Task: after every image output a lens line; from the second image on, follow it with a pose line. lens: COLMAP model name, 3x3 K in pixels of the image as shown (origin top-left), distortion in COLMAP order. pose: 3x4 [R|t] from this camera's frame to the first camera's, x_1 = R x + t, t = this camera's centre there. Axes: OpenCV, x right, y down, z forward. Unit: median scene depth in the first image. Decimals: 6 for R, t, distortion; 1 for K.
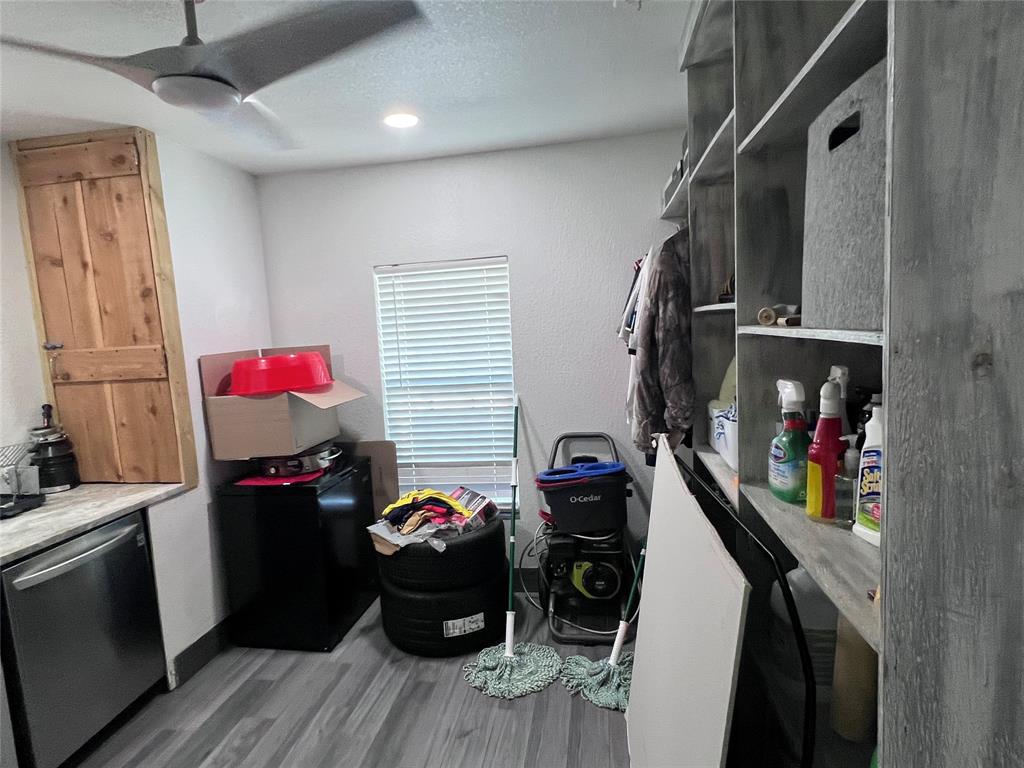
lens RADIAL K [[572.4, 0, 509.8], [0, 572.4, 387.5], [0, 0, 1]] dist [-0.002405, 0.000713]
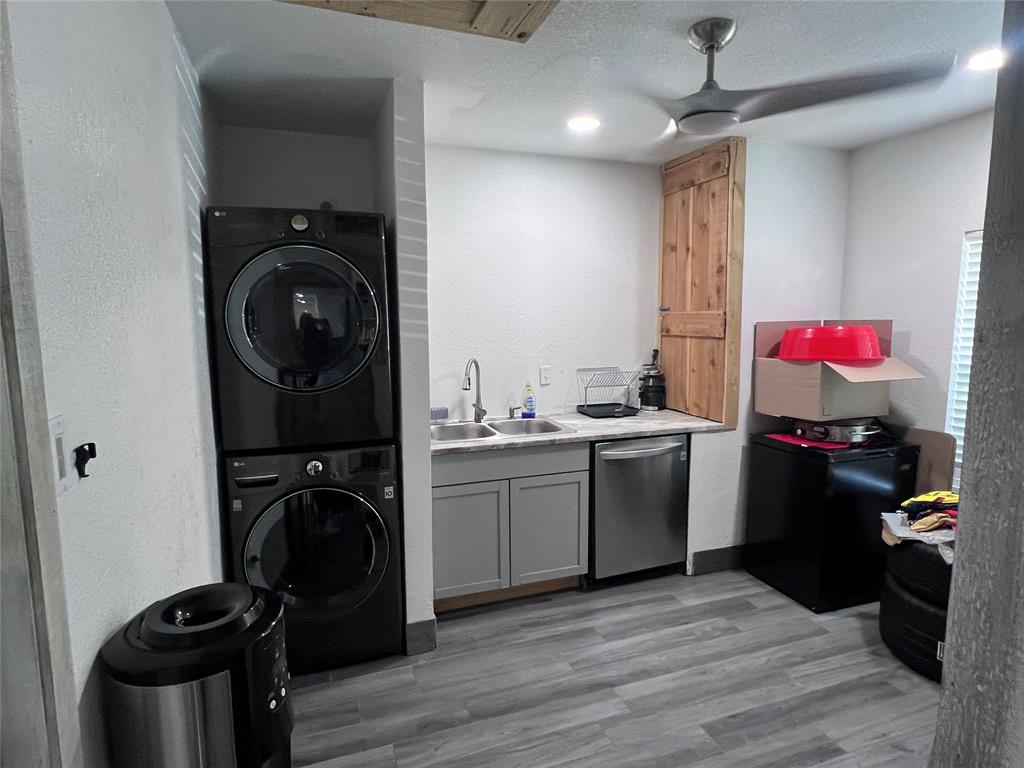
lens RADIAL K [[572.4, 0, 502.3], [0, 572.4, 389.2], [0, 0, 1]] dist [-0.002405, 0.000713]
pose [[0.473681, 0.162073, -0.865655, 0.255709], [-0.114796, 0.985898, 0.121770, -0.002037], [0.873183, 0.041694, 0.485606, -0.025669]]
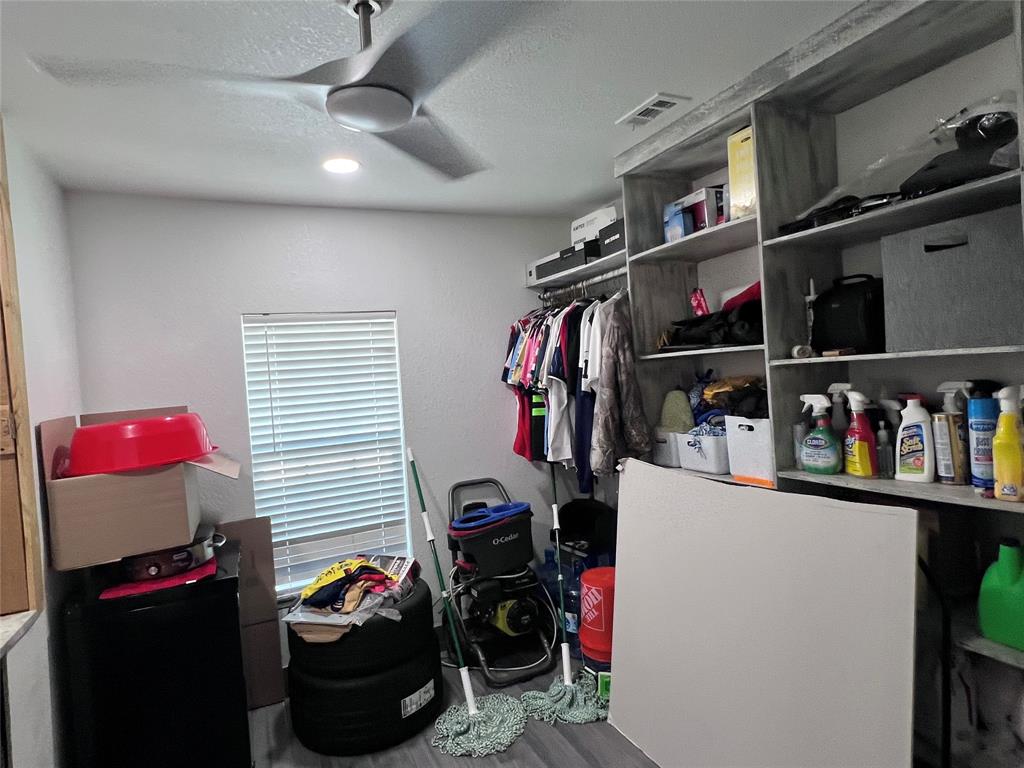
lens RADIAL K [[572.4, 0, 509.1], [0, 572.4, 381.7], [0, 0, 1]] dist [-0.002405, 0.000713]
pose [[0.825095, -0.011019, 0.564886, -0.465727], [0.086553, 0.990474, -0.107102, 0.021002], [-0.558325, 0.137262, 0.818189, 0.092681]]
